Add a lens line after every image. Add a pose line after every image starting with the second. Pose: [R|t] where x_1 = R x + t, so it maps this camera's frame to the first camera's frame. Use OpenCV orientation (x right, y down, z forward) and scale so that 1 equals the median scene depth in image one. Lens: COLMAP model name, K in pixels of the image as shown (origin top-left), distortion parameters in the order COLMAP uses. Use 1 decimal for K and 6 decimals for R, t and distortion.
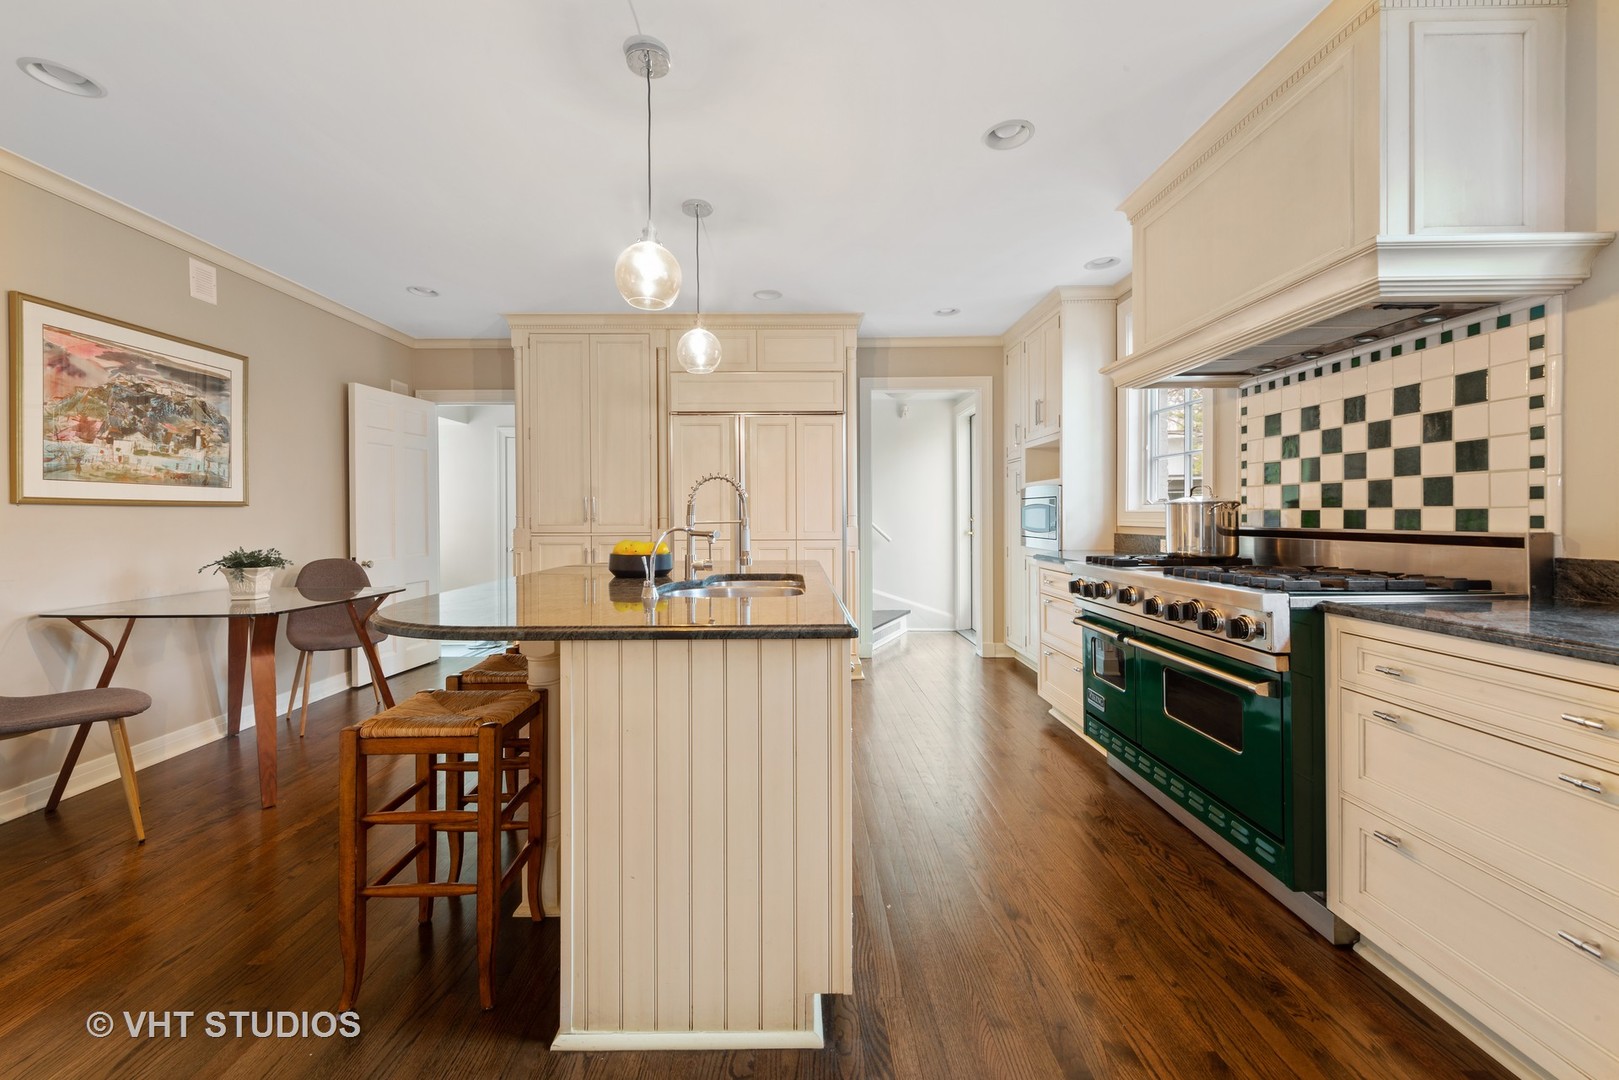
lens RADIAL K [[645.2, 0, 778.9], [0, 645.2, 519.5], [0, 0, 1]] dist [-0.002268, -0.000524]
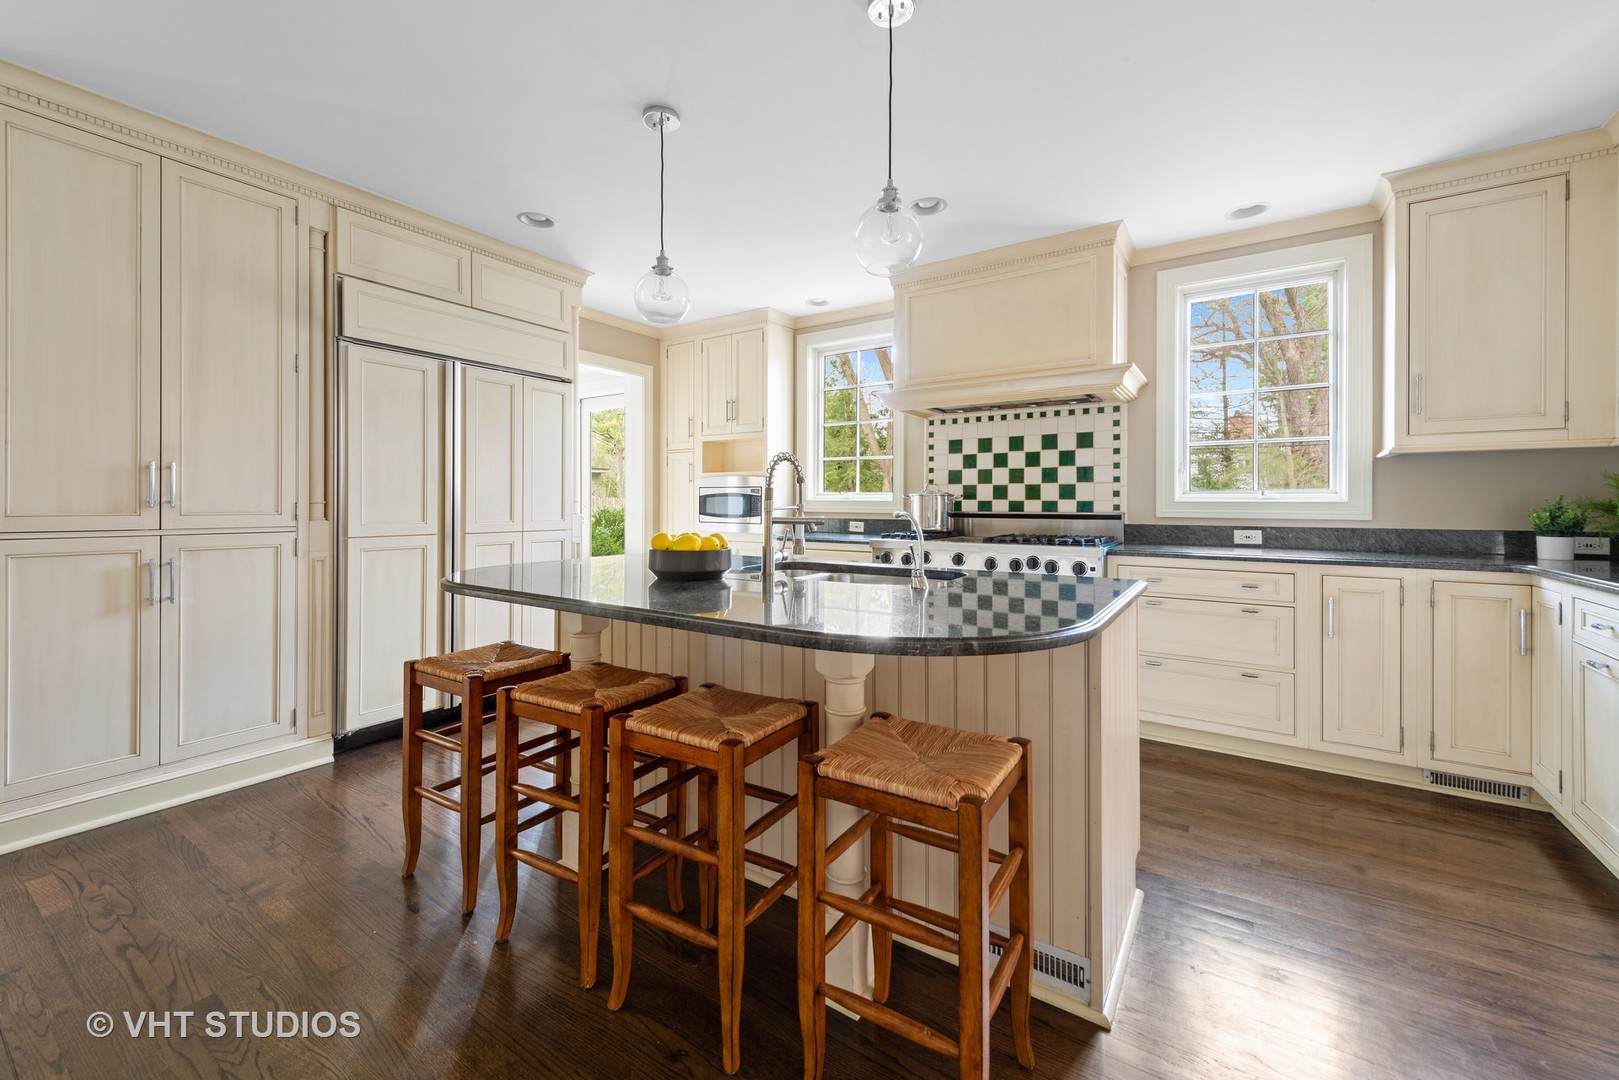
lens RADIAL K [[645.2, 0, 811.9], [0, 645.2, 506.5], [0, 0, 1]] dist [-0.002268, -0.000524]
pose [[0.545728, 0.004263, 0.837952, -0.837124], [-0.000635, 0.999989, -0.004673, 0.008198], [-0.837962, 0.002018, 0.545725, 0.491929]]
